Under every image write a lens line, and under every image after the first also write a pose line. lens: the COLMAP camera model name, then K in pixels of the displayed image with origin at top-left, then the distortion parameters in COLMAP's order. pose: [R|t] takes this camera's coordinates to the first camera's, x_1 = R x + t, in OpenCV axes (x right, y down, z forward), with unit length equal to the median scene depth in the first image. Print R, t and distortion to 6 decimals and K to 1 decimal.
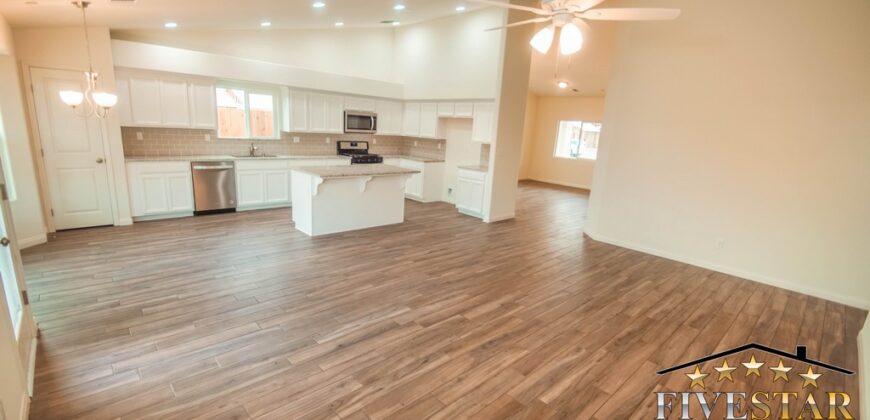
lens RADIAL K [[385.2, 0, 429.9], [0, 385.2, 218.5], [0, 0, 1]] dist [0.027461, -0.024520]
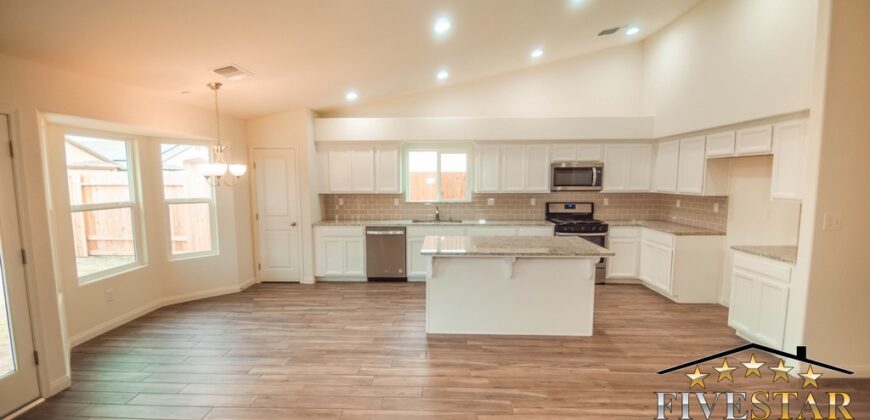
lens RADIAL K [[385.2, 0, 429.9], [0, 385.2, 218.5], [0, 0, 1]] dist [0.027461, -0.024520]
pose [[0.704525, 0.011699, -0.709582, 0.172768], [-0.122813, 0.986788, -0.105669, -0.074554], [0.698971, 0.161592, 0.696654, 0.385427]]
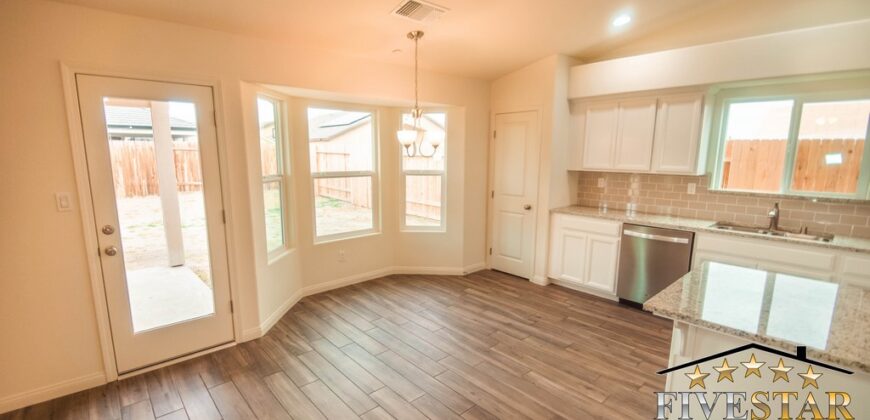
lens RADIAL K [[385.2, 0, 429.9], [0, 385.2, 218.5], [0, 0, 1]] dist [0.027461, -0.024520]
pose [[-0.014011, 0.111252, -0.993693, 0.033312], [-0.241476, 0.963999, 0.111333, -0.131852], [0.970306, 0.241513, 0.013358, 0.603656]]
